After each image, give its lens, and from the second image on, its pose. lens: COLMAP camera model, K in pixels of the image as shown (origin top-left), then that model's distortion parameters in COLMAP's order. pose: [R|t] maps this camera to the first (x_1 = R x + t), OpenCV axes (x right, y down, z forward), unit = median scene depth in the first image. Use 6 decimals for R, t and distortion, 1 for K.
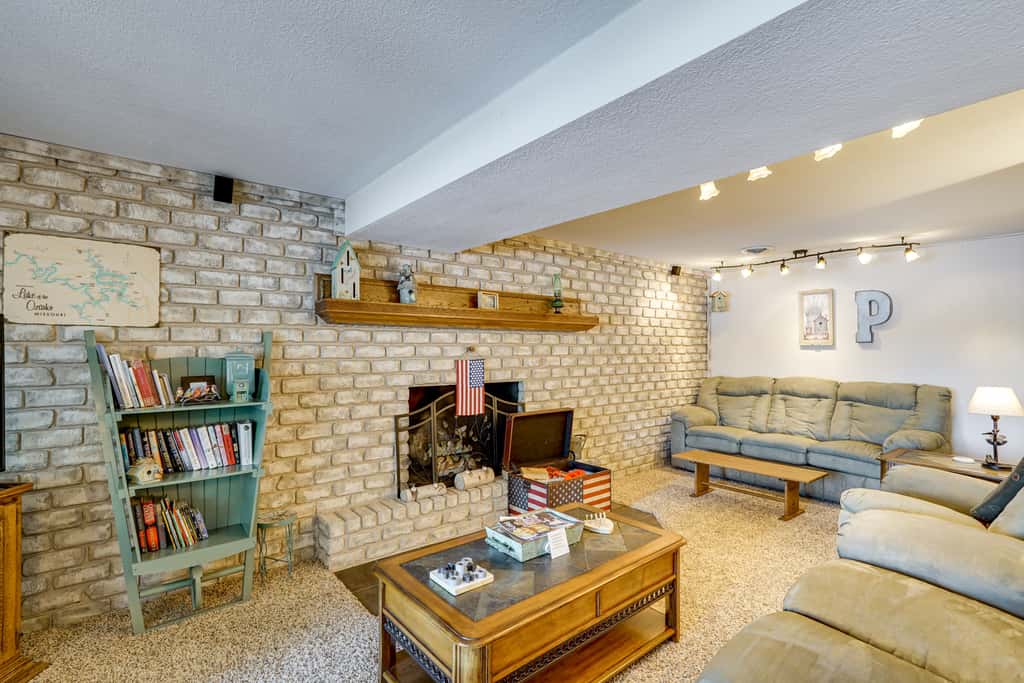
lens RADIAL K [[481.5, 0, 507.5], [0, 481.5, 345.9], [0, 0, 1]] dist [-0.016057, 0.005703]
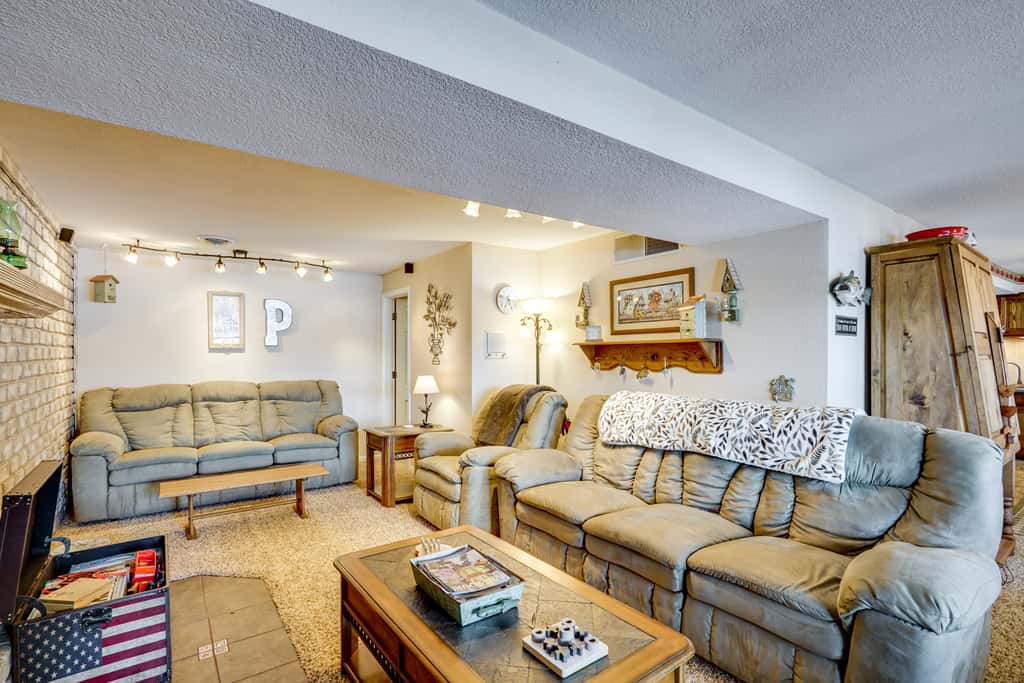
lens RADIAL K [[481.5, 0, 500.6], [0, 481.5, 354.8], [0, 0, 1]] dist [-0.016057, 0.005703]
pose [[0.052059, -0.005038, 0.998631, -0.428959], [-0.004991, 0.999973, 0.005305, 0.006558], [-0.998632, -0.005261, 0.052033, 0.532800]]
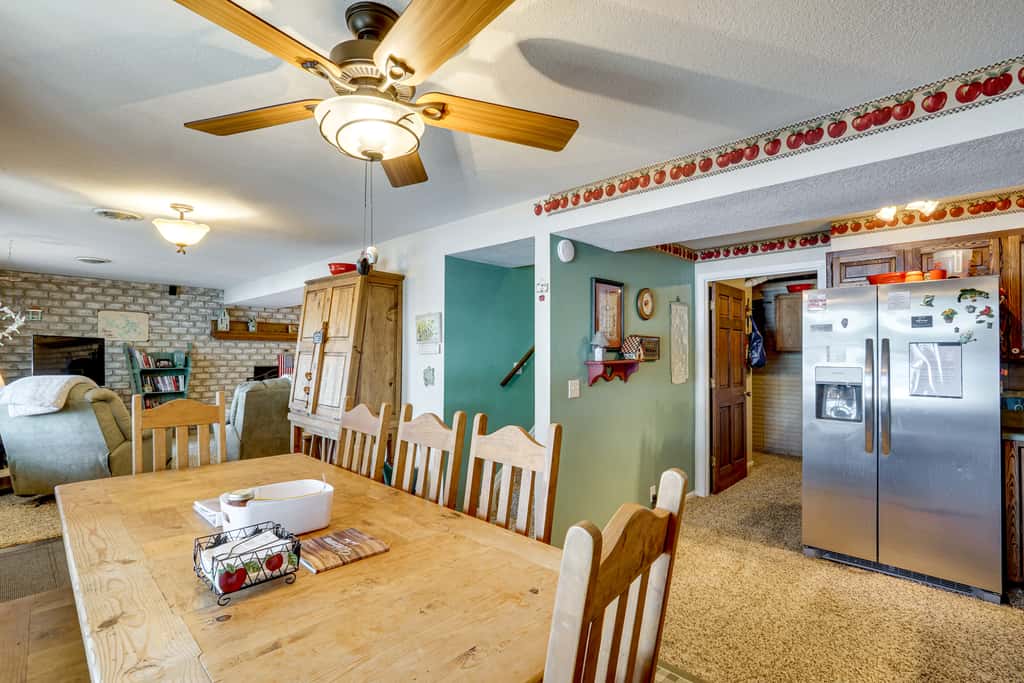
lens RADIAL K [[481.5, 0, 509.7], [0, 481.5, 351.0], [0, 0, 1]] dist [-0.016057, 0.005703]
pose [[0.993121, 0.004648, 0.116998, 0.724295], [-0.004501, 0.999989, -0.001517, 0.007840], [-0.117004, 0.000979, 0.993131, -1.405363]]
